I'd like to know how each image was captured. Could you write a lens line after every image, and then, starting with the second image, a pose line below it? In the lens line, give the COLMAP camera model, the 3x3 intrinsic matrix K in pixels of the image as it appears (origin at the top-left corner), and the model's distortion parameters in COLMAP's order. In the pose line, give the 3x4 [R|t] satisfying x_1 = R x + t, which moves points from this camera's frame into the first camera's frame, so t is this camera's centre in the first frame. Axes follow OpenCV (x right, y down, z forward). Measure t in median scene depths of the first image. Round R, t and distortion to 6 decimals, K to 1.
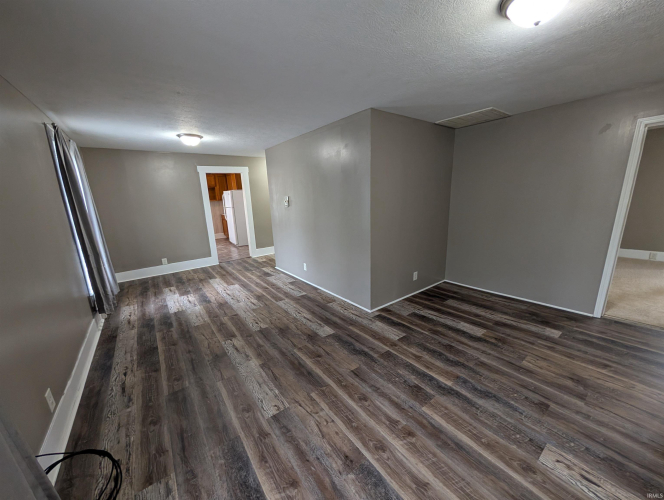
lens RADIAL K [[251.4, 0, 329.2], [0, 251.4, 254.2], [0, 0, 1]] dist [-0.000740, 0.000222]
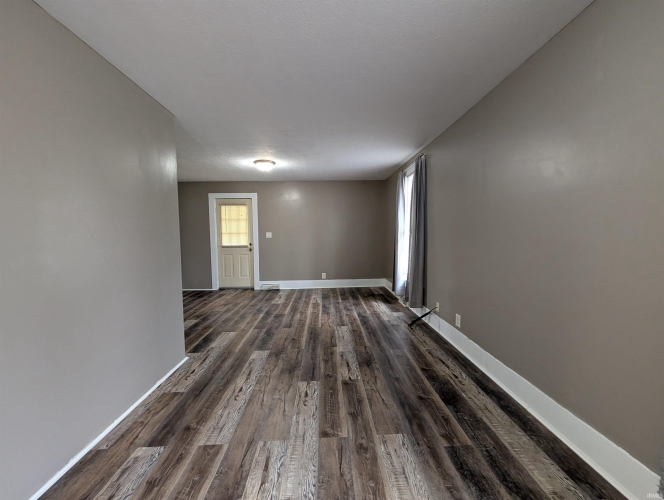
lens RADIAL K [[251.4, 0, 332.1], [0, 251.4, 250.7], [0, 0, 1]] dist [-0.000740, 0.000222]
pose [[-0.822304, 0.010376, 0.568953, -0.809993], [0.174624, 0.956194, 0.234945, -0.242925], [-0.541592, 0.292549, -0.788095, 1.557455]]
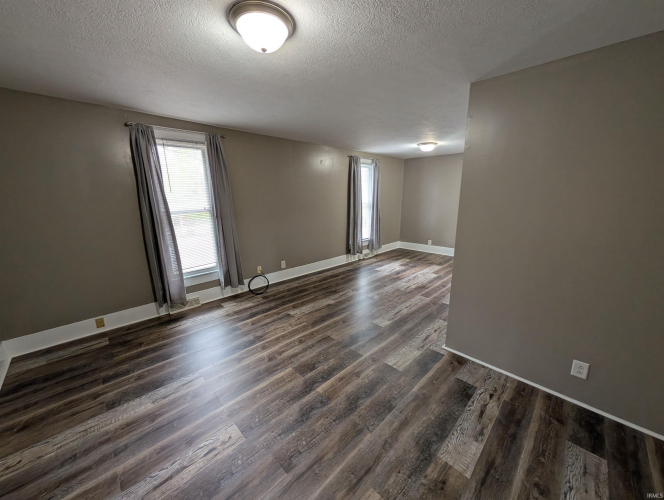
lens RADIAL K [[251.4, 0, 330.3], [0, 251.4, 252.4], [0, 0, 1]] dist [-0.000740, 0.000222]
pose [[0.138901, 0.259021, -0.955832, 0.964436], [-0.229291, 0.947372, 0.223408, -0.178829], [0.963396, 0.188132, 0.190982, 0.552267]]
